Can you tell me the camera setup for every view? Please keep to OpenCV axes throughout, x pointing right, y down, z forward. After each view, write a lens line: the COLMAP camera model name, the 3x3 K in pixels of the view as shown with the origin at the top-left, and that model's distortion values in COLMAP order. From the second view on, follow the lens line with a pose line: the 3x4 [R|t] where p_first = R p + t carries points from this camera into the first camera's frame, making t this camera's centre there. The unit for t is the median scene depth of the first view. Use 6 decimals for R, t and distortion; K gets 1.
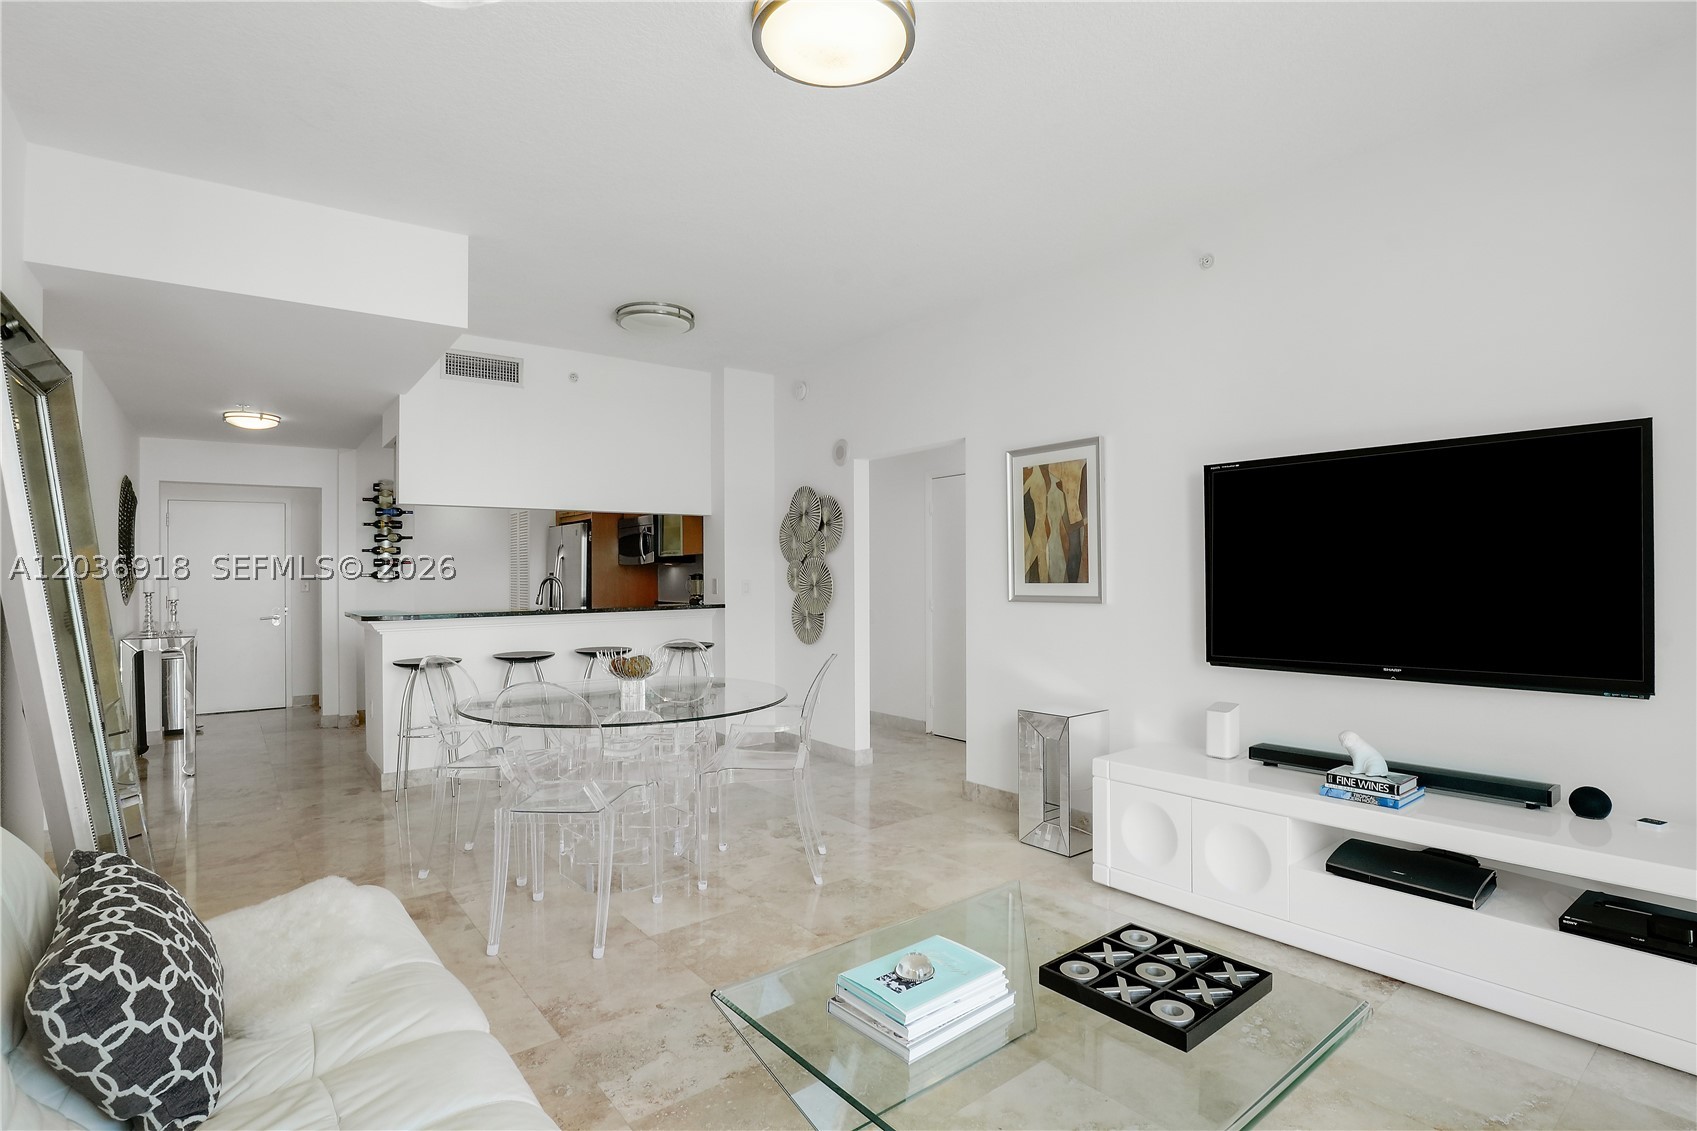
lens RADIAL K [[843.5, 0, 889.8], [0, 843.5, 585.7], [0, 0, 1]] dist [-0.038407, 0.005625]
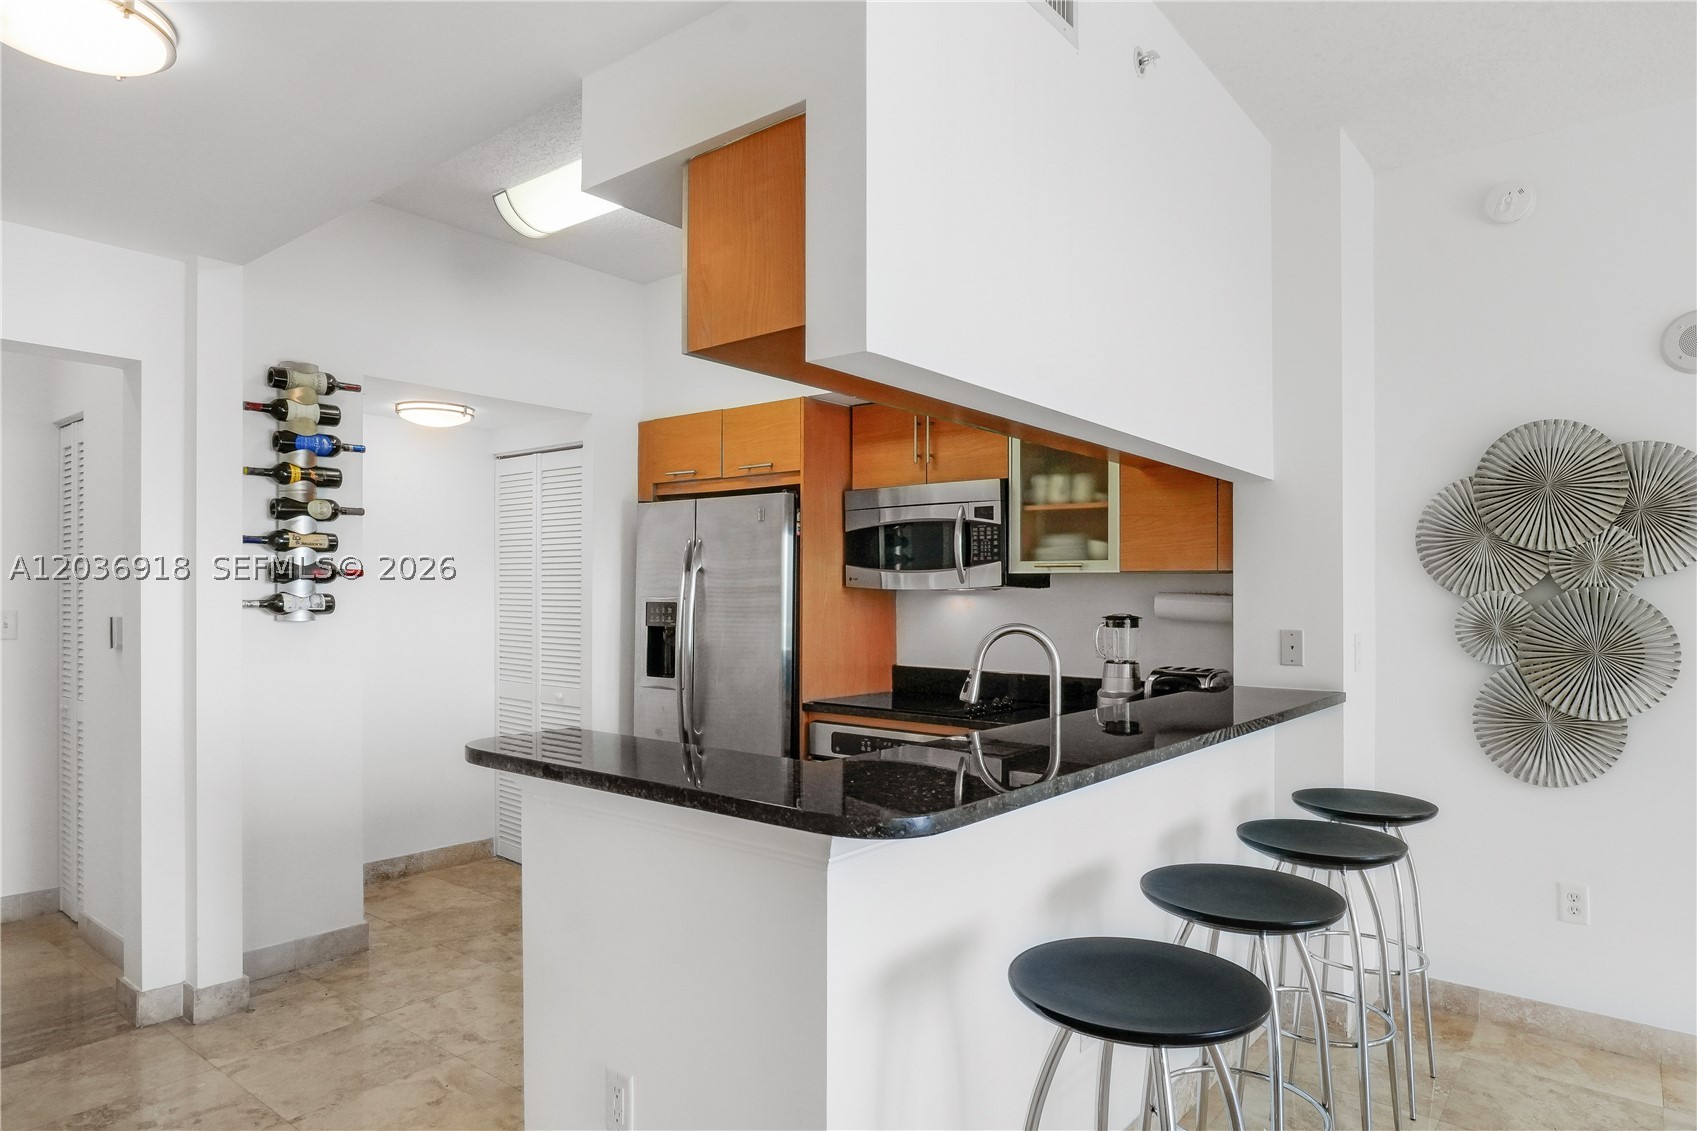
lens RADIAL K [[980.3, 0, 878.3], [0, 980.3, 655.3], [0, 0, 1]] dist [-0.024606, 0.003284]
pose [[0.971860, 0.002876, 0.235540, -0.448792], [-0.013832, 0.998897, 0.044877, -0.012600], [-0.235152, -0.046872, 0.970828, 0.484184]]
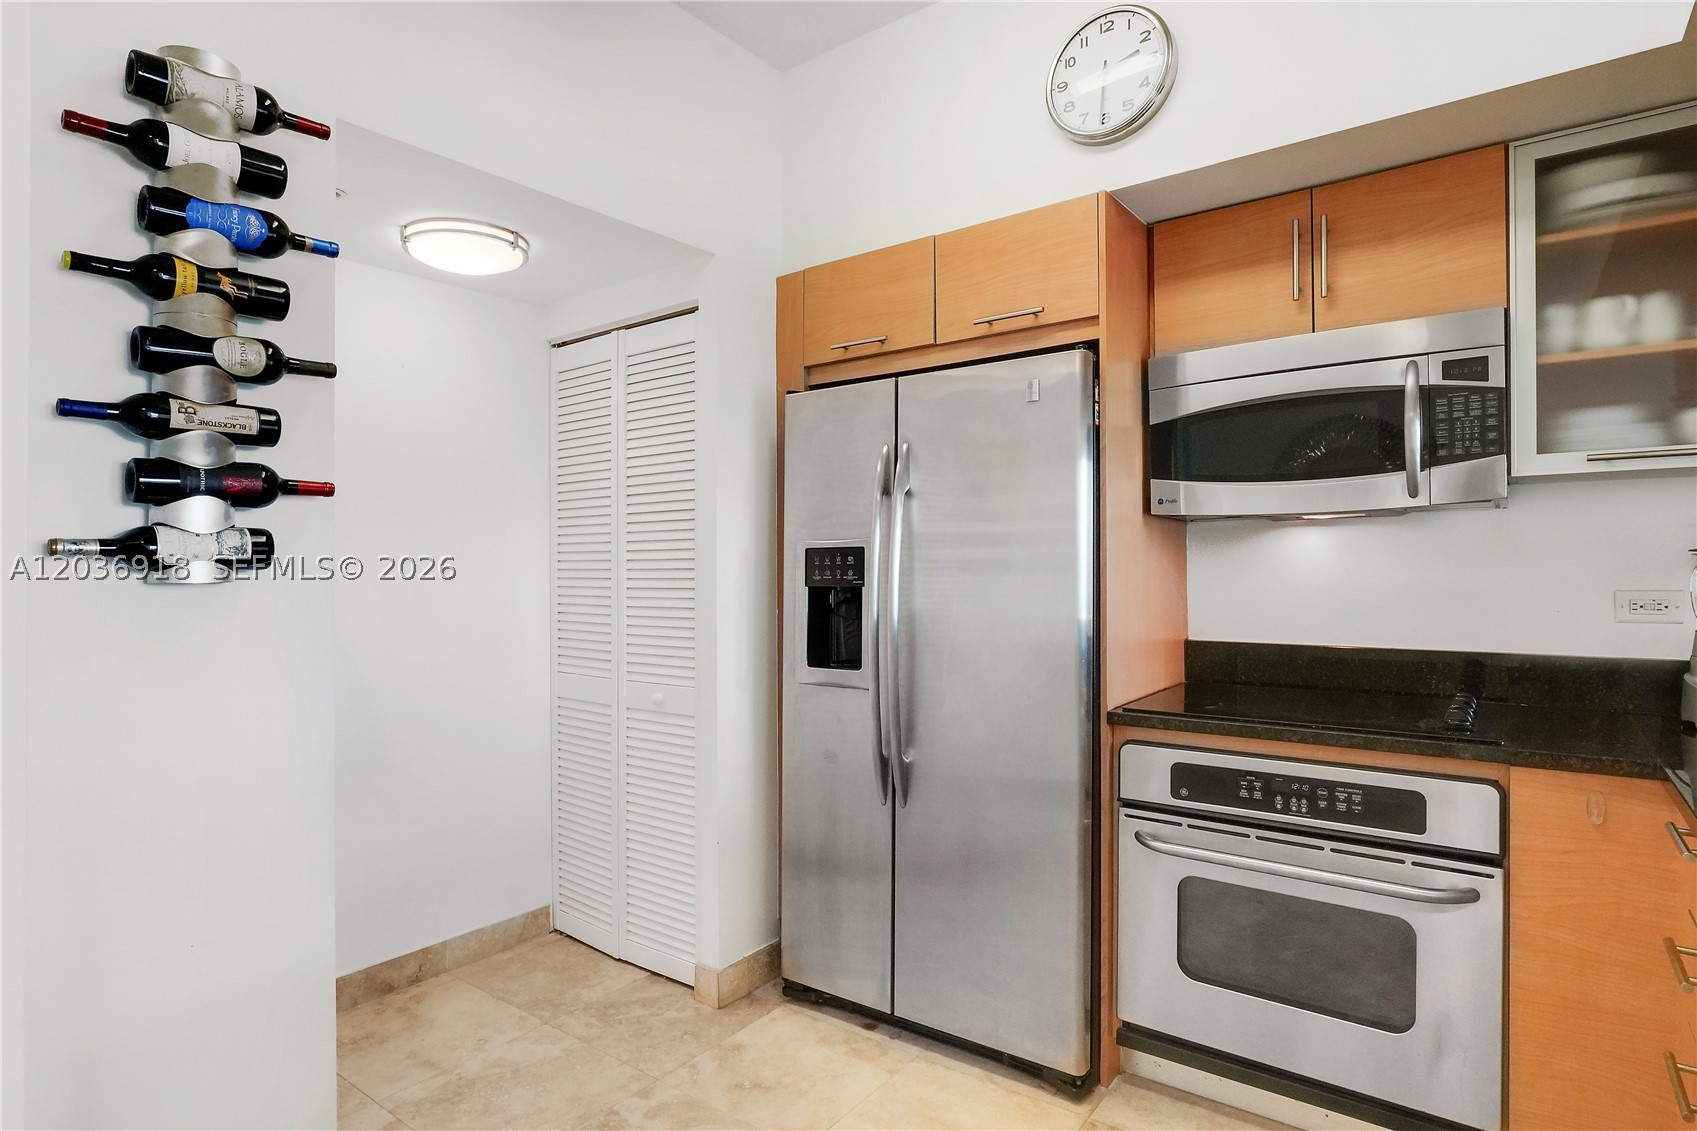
lens RADIAL K [[862.8, 0, 859.8], [0, 862.8, 583.3], [0, 0, 1]] dist [-0.024566, 0.003342]
pose [[0.966347, -0.006447, 0.257161, -0.510396], [0.005136, 0.999970, 0.005772, -0.004630], [-0.257191, -0.004257, 0.966351, 0.772227]]
